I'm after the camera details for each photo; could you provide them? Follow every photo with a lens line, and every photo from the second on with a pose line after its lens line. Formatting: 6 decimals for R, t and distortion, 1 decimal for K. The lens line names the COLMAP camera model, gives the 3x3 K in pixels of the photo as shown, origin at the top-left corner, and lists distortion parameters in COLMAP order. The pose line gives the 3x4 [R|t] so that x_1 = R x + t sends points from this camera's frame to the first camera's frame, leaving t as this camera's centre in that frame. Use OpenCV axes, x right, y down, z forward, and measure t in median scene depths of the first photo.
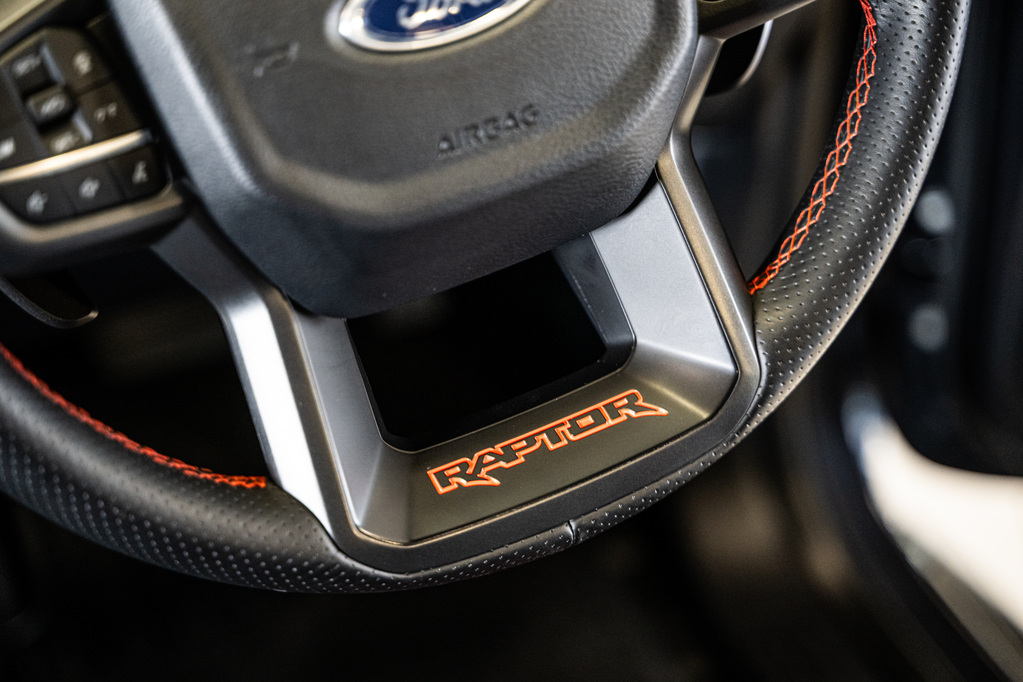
lens RADIAL K [[2227.6, 0, 504.5], [0, 2227.6, 341.7], [0, 0, 1]] dist [0.008669, 0.000000]
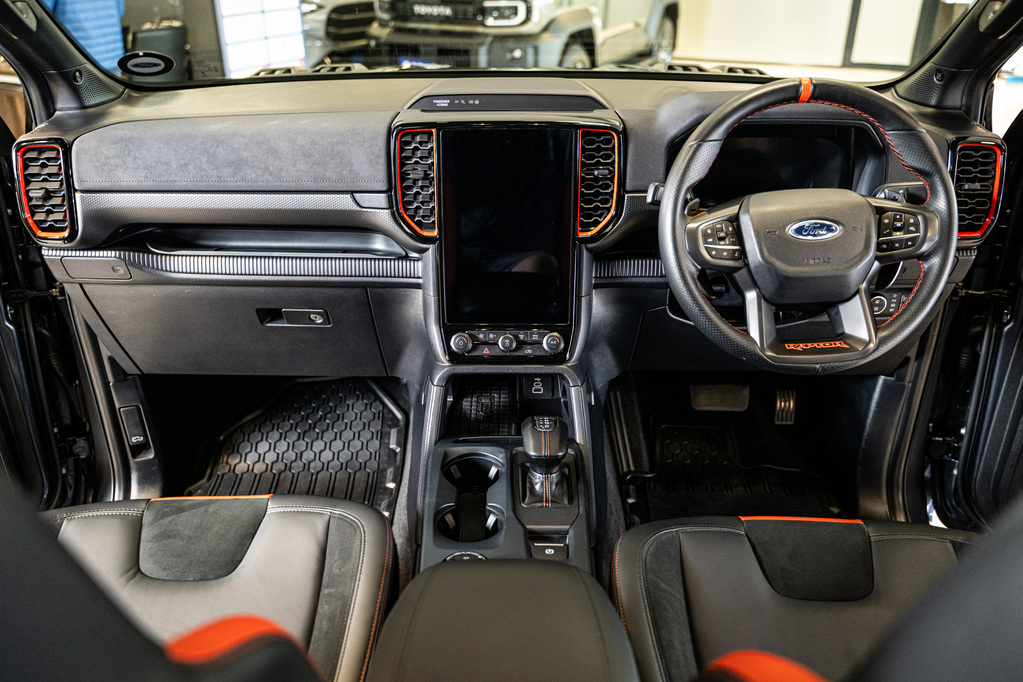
lens RADIAL K [[841.9, 0, 506.0], [0, 841.9, 341.7], [0, 0, 1]] dist [0.012228, -0.004280]
pose [[0.898148, 0.194255, -0.394455, 0.119140], [-0.299490, 0.927104, -0.225353, 0.571072], [0.321925, 0.320535, 0.890854, -0.591020]]
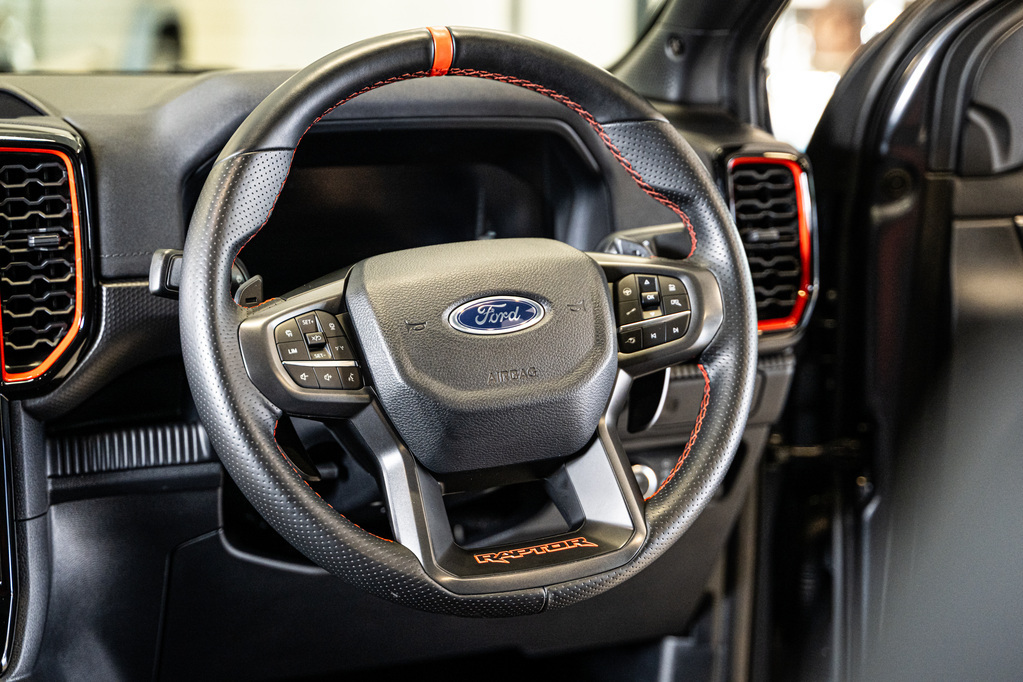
lens RADIAL K [[1791.5, 0, 514.3], [0, 1791.5, 348.3], [0, 0, 1]] dist [0.000244, 0.000000]
pose [[0.995859, 0.038283, -0.082455, 0.126627], [-0.073845, 0.869661, -0.488095, 0.677581], [0.053022, 0.492163, 0.868887, -0.483866]]
